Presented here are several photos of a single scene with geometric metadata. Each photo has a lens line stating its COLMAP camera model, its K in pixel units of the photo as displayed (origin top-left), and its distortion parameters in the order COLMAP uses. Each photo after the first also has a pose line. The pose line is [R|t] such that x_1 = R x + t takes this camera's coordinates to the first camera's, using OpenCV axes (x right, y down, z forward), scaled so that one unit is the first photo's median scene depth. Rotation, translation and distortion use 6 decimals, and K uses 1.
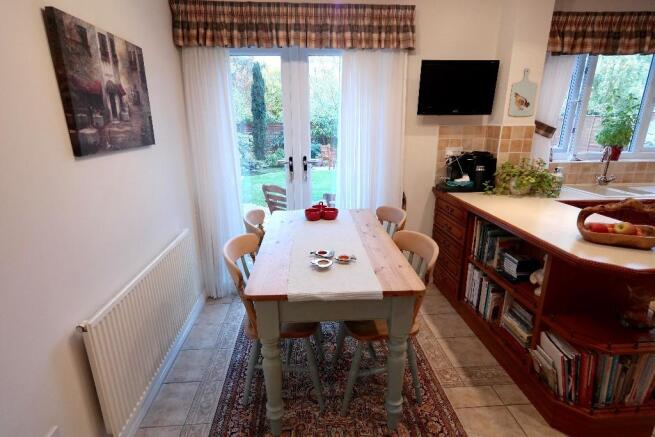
lens RADIAL K [[346.1, 0, 327.3], [0, 346.1, 226.0], [0, 0, 1]] dist [0.003859, 0.002156]
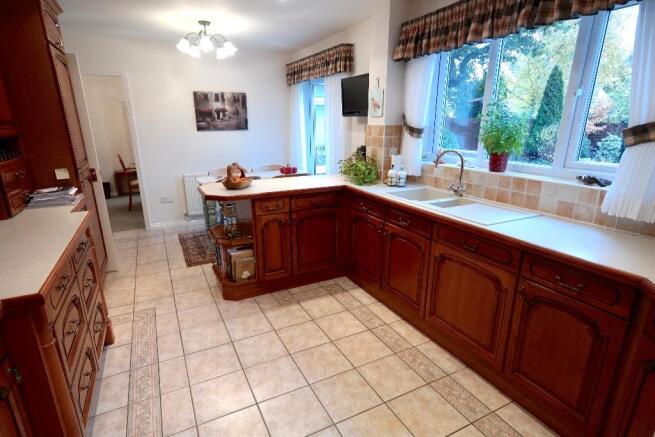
lens RADIAL K [[346.1, 0, 327.3], [0, 346.1, 226.0], [0, 0, 1]] dist [0.003859, 0.002156]
pose [[0.393753, 0.269213, -0.878910, 1.675764], [-0.268041, 0.948225, 0.170361, -0.122149], [0.879268, 0.168504, 0.445526, 0.394553]]
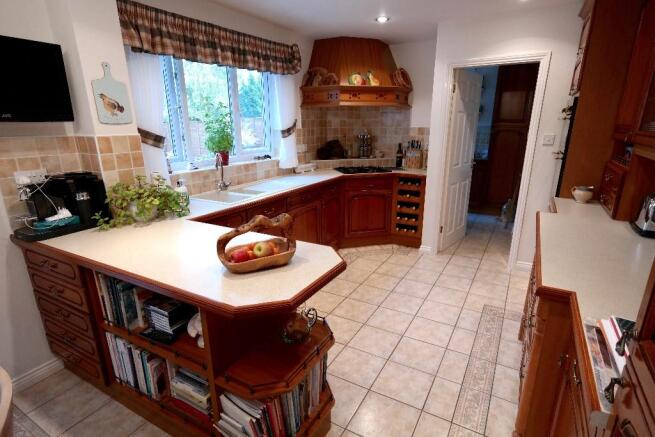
lens RADIAL K [[346.1, 0, 327.3], [0, 346.1, 226.0], [0, 0, 1]] dist [0.003859, 0.002156]
pose [[0.558398, -0.238560, 0.794532, 0.145924], [0.248338, 0.961908, 0.114282, -0.066355], [-0.791530, 0.133498, 0.596371, 0.188702]]
